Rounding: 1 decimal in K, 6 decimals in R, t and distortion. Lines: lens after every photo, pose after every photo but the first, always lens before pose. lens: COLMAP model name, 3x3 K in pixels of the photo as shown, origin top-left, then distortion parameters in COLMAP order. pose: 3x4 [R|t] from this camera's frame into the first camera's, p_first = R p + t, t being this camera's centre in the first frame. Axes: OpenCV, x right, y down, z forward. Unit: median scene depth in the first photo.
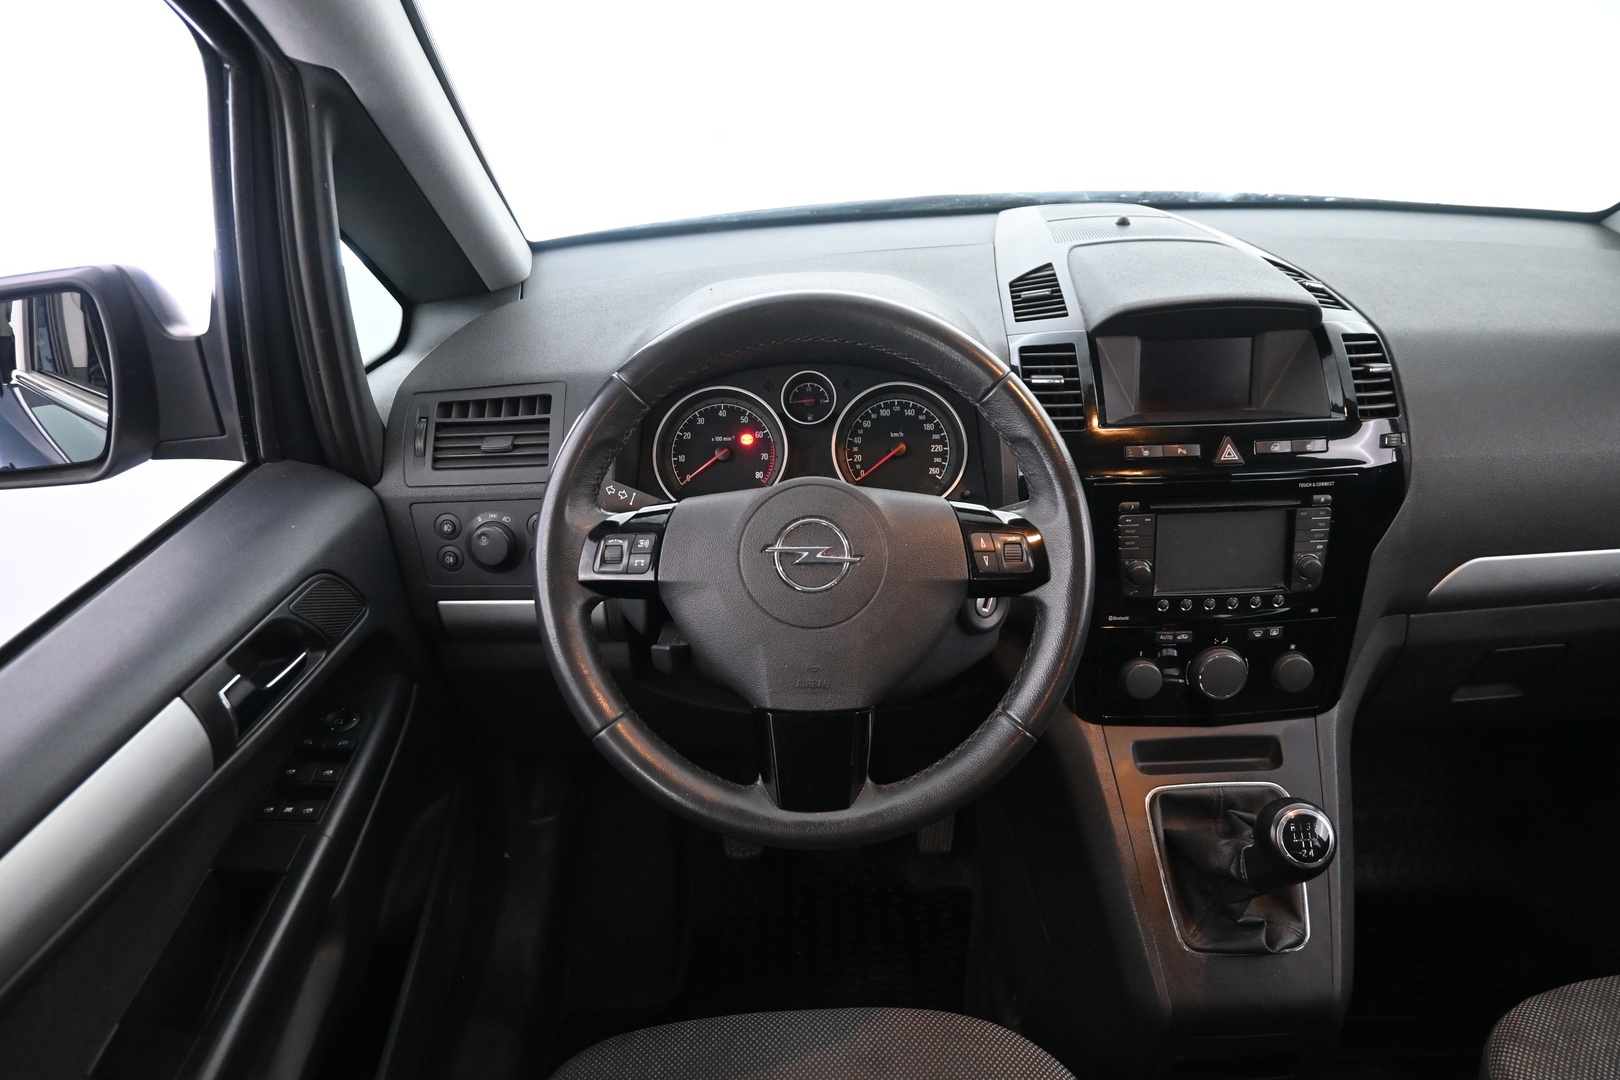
lens RADIAL K [[1172.4, 0, 810.8], [0, 1172.4, 534.6], [0, 0, 1]] dist [-0.000637, 0.000000]
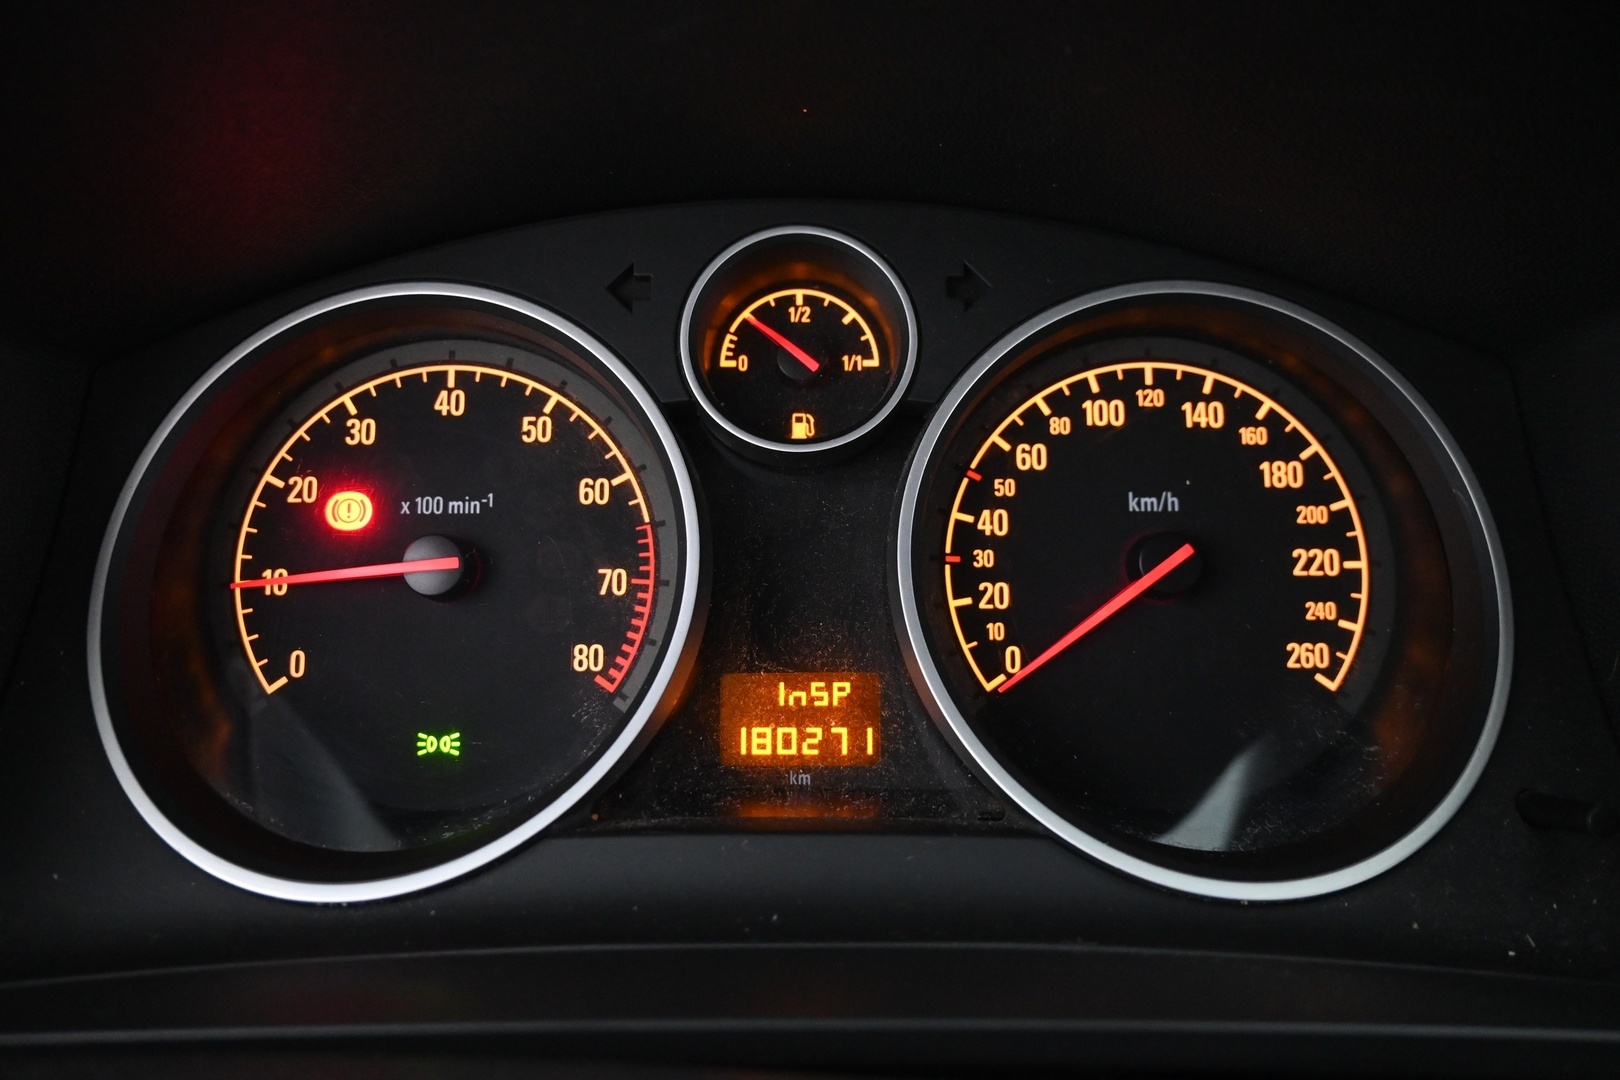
lens RADIAL K [[1212.5, 0, 808.6], [0, 1212.5, 540.0], [0, 0, 1]] dist [-0.001621, -0.000248]
pose [[0.999631, 0.020569, 0.017720, -0.003174], [-0.019636, 0.998489, -0.051321, -0.063132], [-0.018749, 0.050954, 0.998525, 0.747791]]
